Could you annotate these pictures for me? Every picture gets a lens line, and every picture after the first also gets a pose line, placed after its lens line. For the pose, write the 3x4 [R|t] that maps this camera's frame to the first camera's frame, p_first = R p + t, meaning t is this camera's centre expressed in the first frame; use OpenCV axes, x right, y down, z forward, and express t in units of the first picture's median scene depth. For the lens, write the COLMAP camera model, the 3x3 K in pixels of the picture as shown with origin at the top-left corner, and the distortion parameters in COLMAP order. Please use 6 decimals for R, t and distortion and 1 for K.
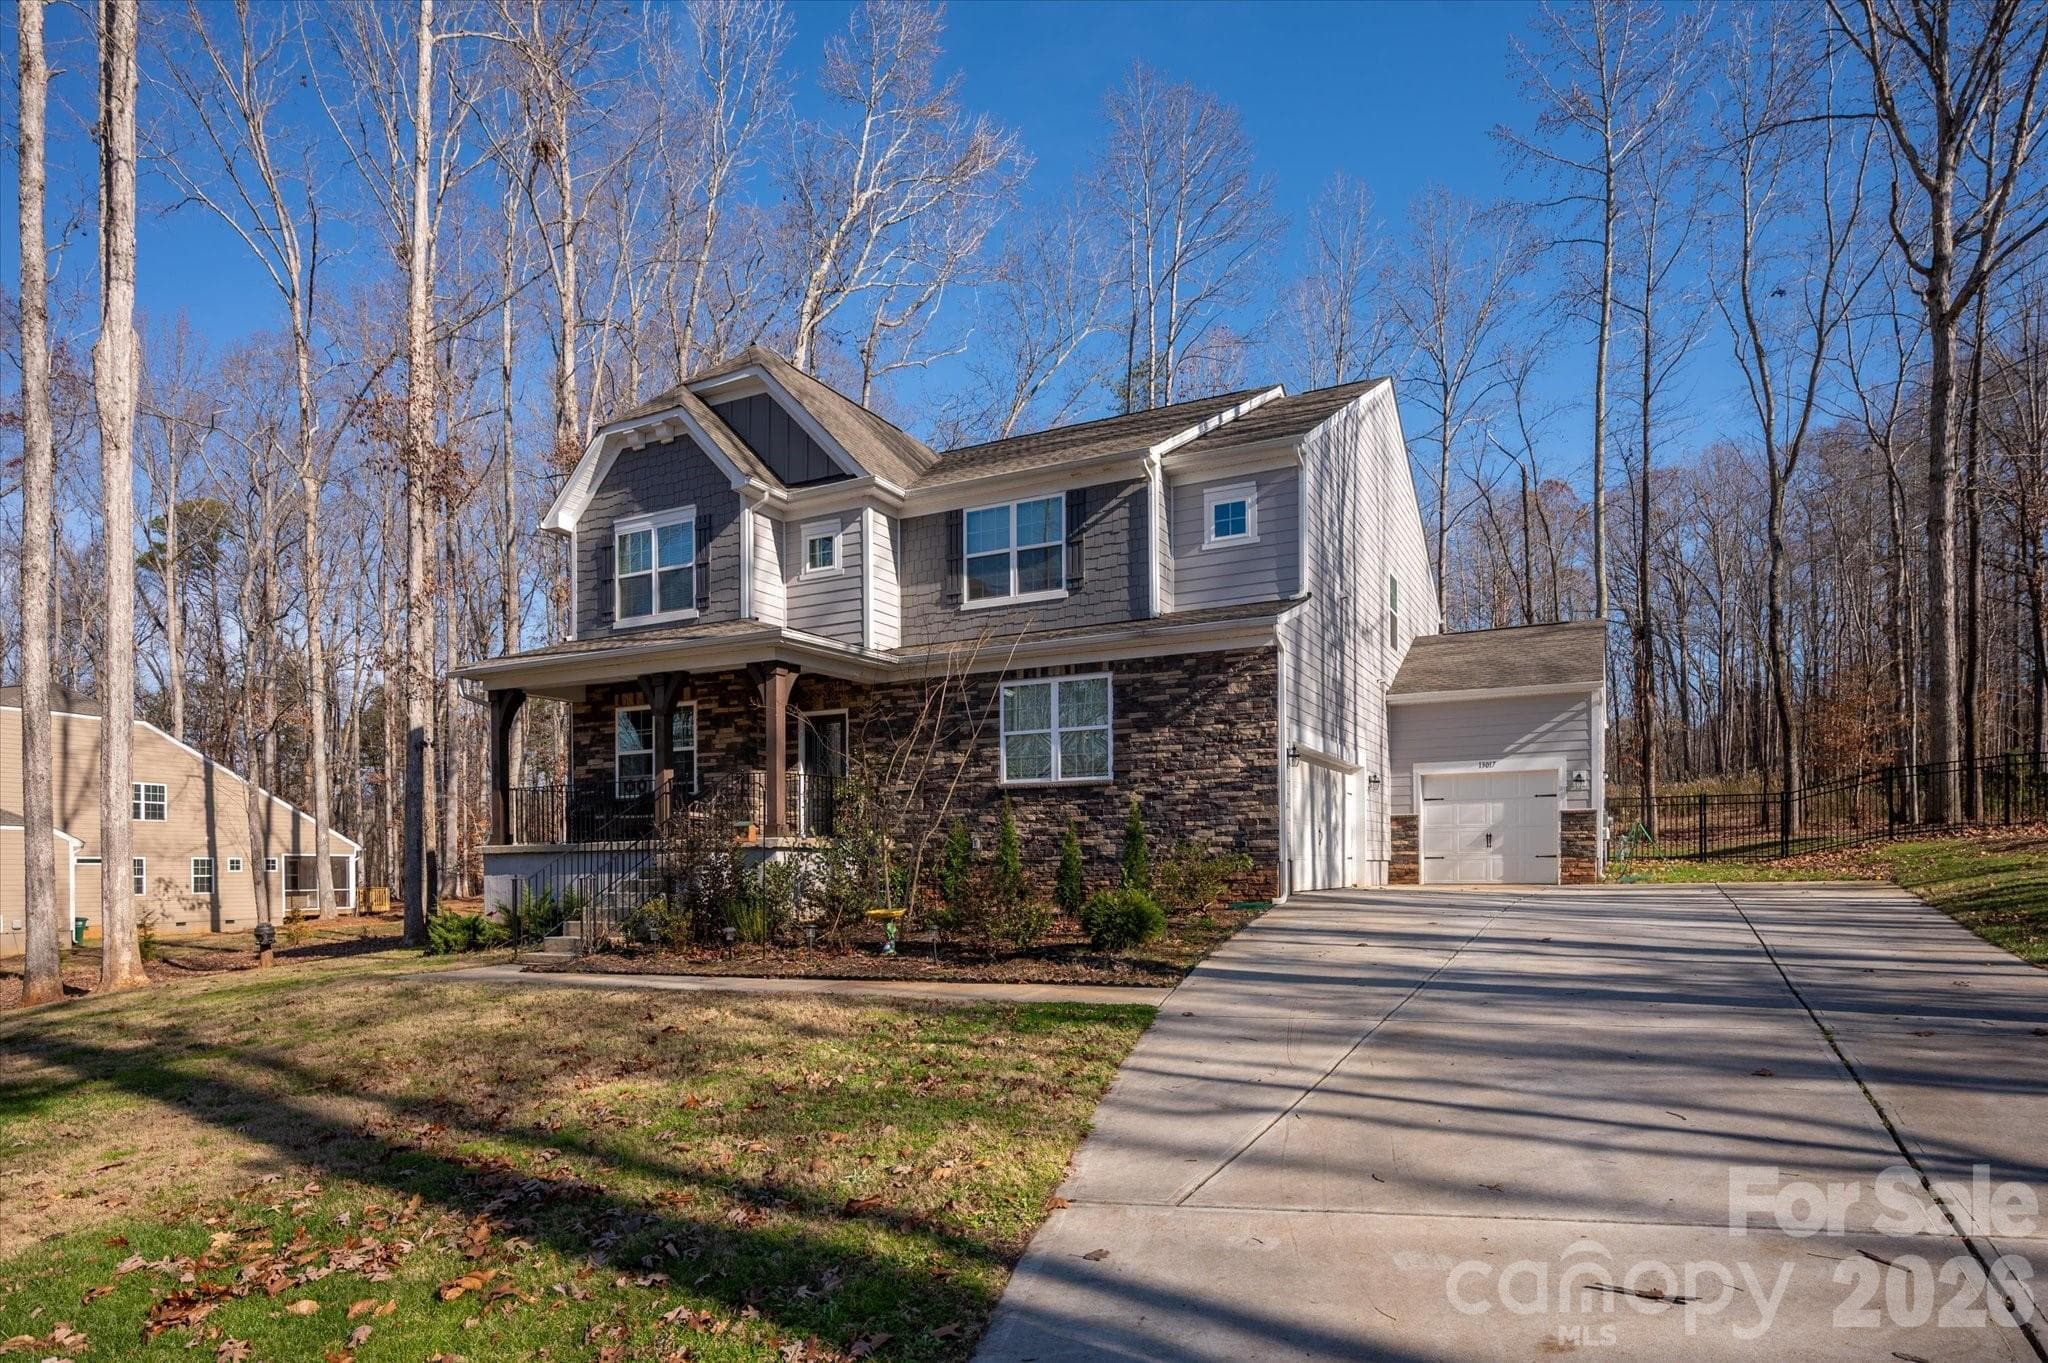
lens RADIAL K [[1025.9, 0, 1022.7], [0, 1025.9, 668.3], [0, 0, 1]] dist [0.004796, 0.000607]
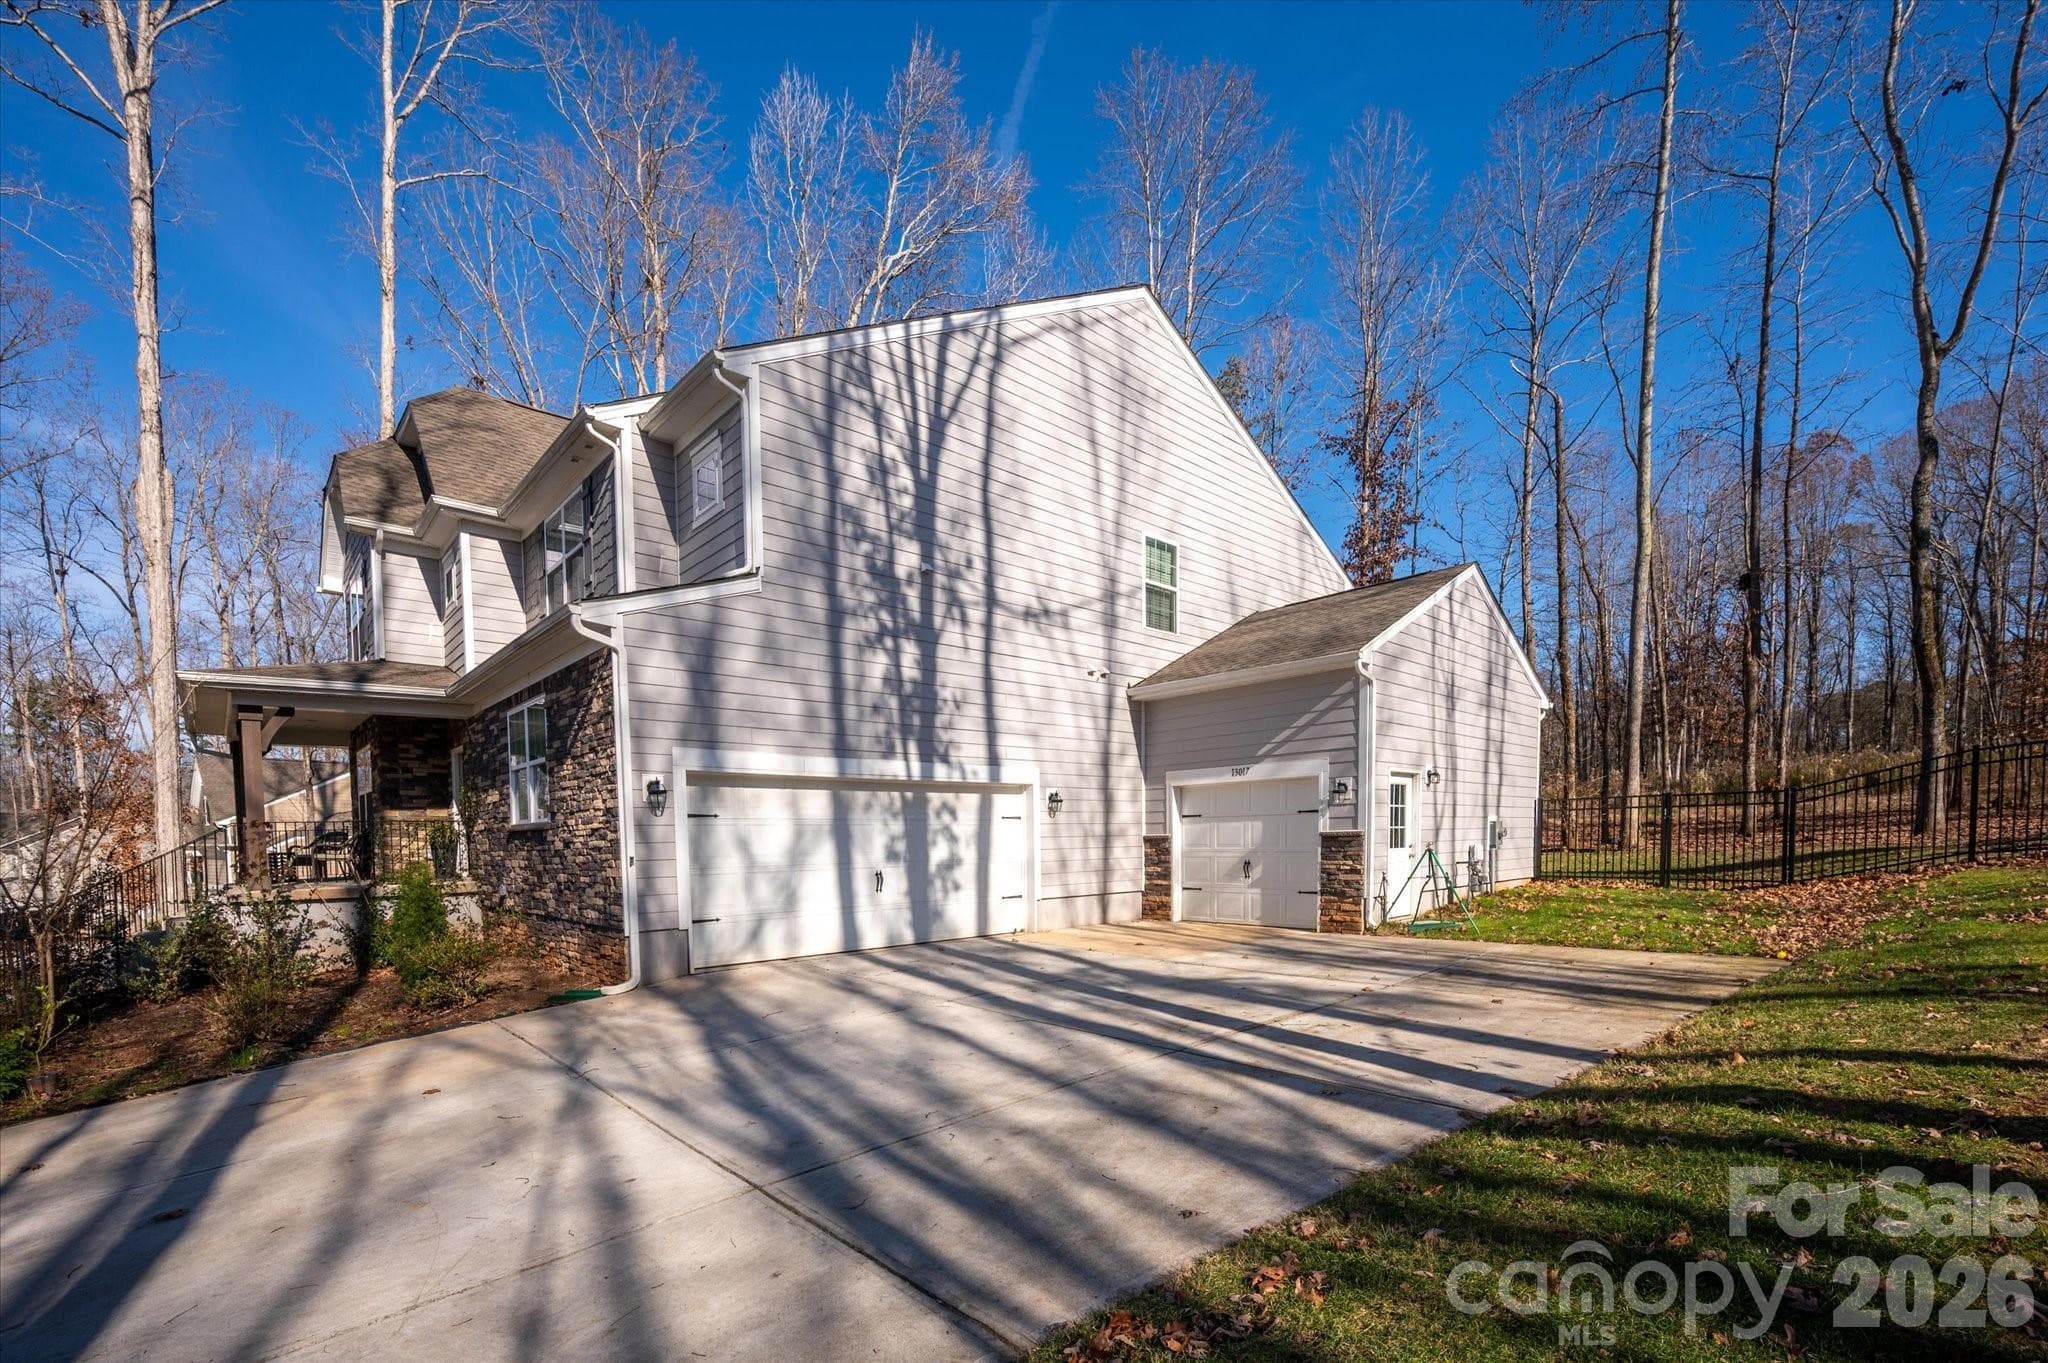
lens RADIAL K [[811.5, 0, 1022.3], [0, 811.5, 745.5], [0, 0, 1]] dist [0.001616, 0.000554]
pose [[0.947287, -0.046715, -0.316961, 0.481428], [0.071983, 0.995052, 0.068478, 0.020766], [0.312194, -0.087684, 0.945963, 0.370672]]
